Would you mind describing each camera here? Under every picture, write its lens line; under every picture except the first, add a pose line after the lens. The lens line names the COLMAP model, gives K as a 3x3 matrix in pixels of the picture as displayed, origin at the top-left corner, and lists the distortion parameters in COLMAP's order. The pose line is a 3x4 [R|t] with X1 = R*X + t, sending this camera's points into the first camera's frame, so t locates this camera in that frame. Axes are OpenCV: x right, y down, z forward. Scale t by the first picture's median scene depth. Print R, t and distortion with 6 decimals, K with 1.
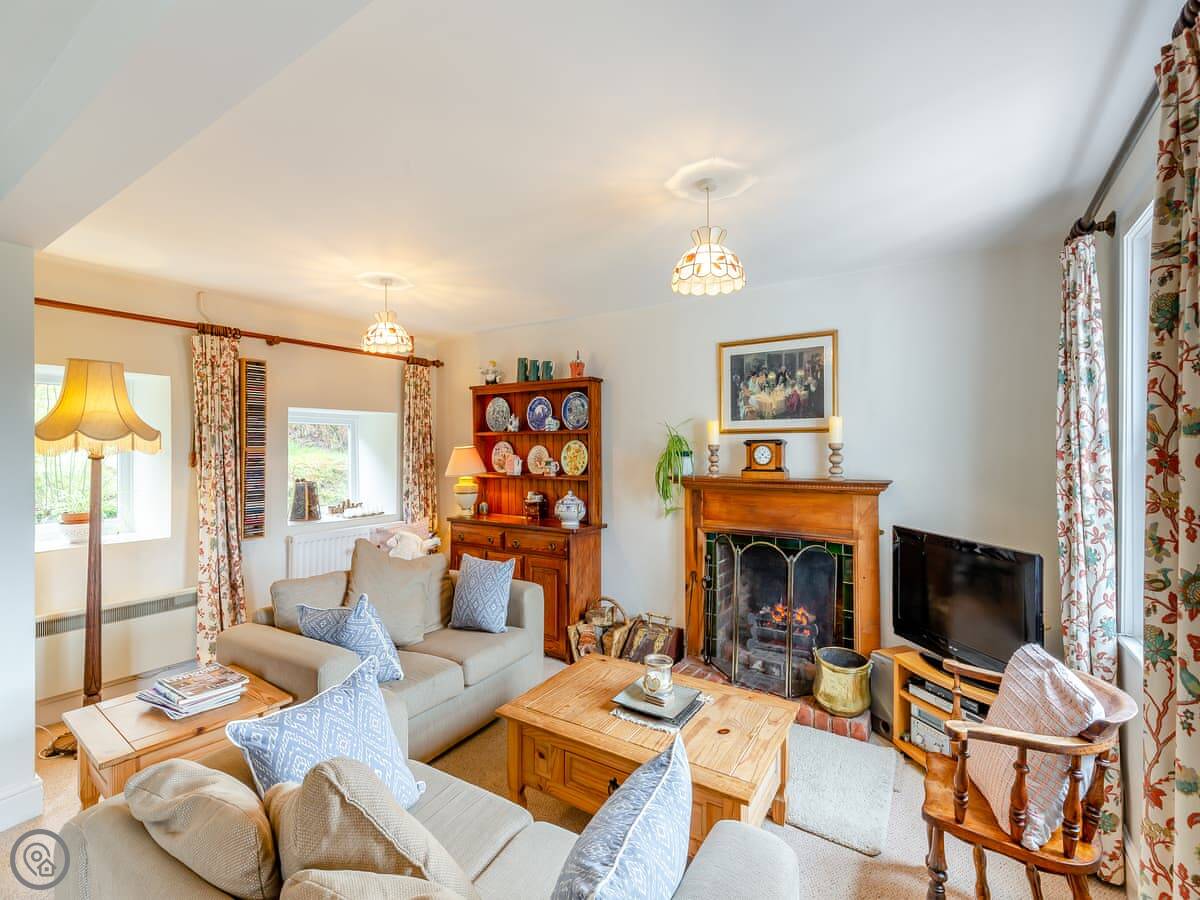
lens RADIAL K [[541.7, 0, 600.0], [0, 541.7, 450.0], [0, 0, 1]] dist [0.012856, -0.001351]
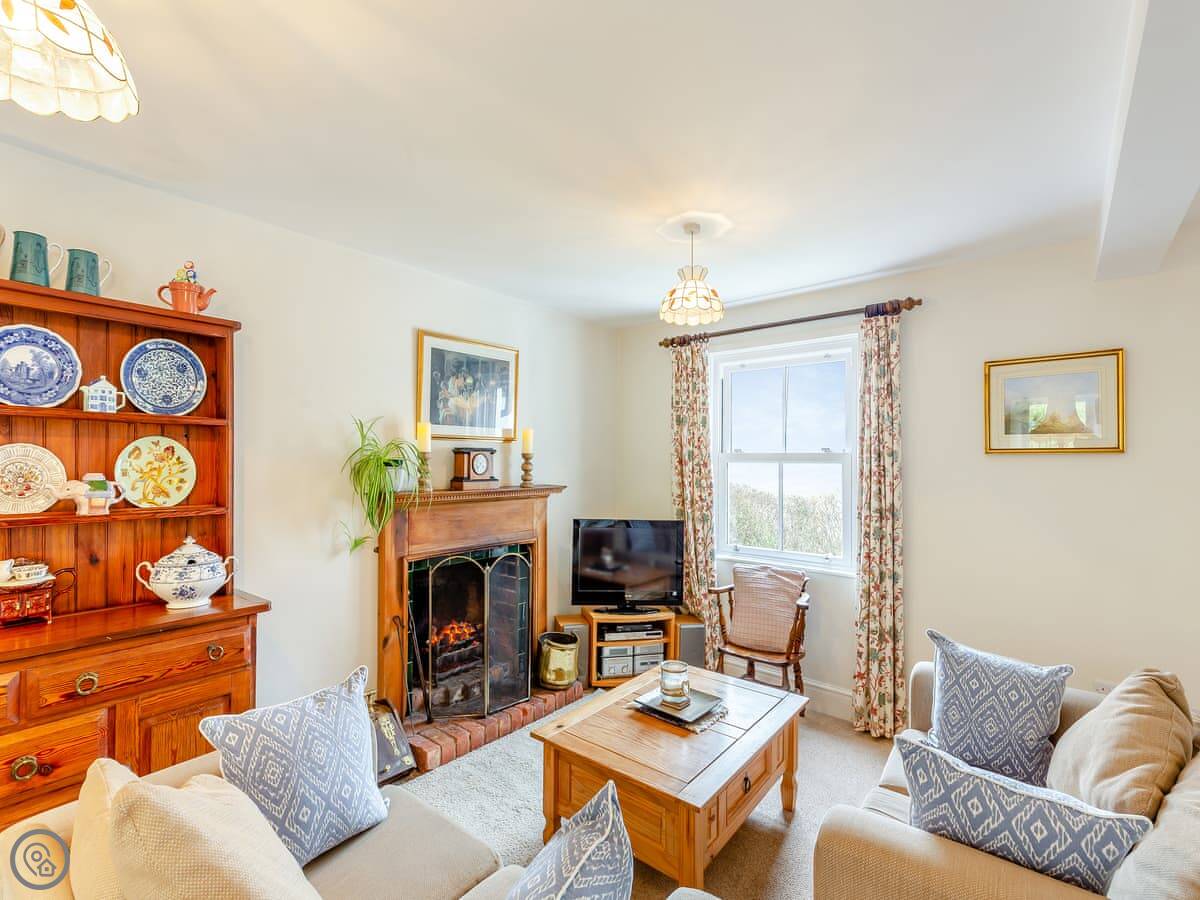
lens RADIAL K [[549.4, 0, 597.2], [0, 549.4, 452.1], [0, 0, 1]] dist [0.007812, -0.000182]
pose [[0.112849, 0.014597, 0.993505, -0.585546], [-0.009281, 0.999864, -0.013636, -0.000547], [-0.993569, -0.007682, 0.112970, 0.645666]]
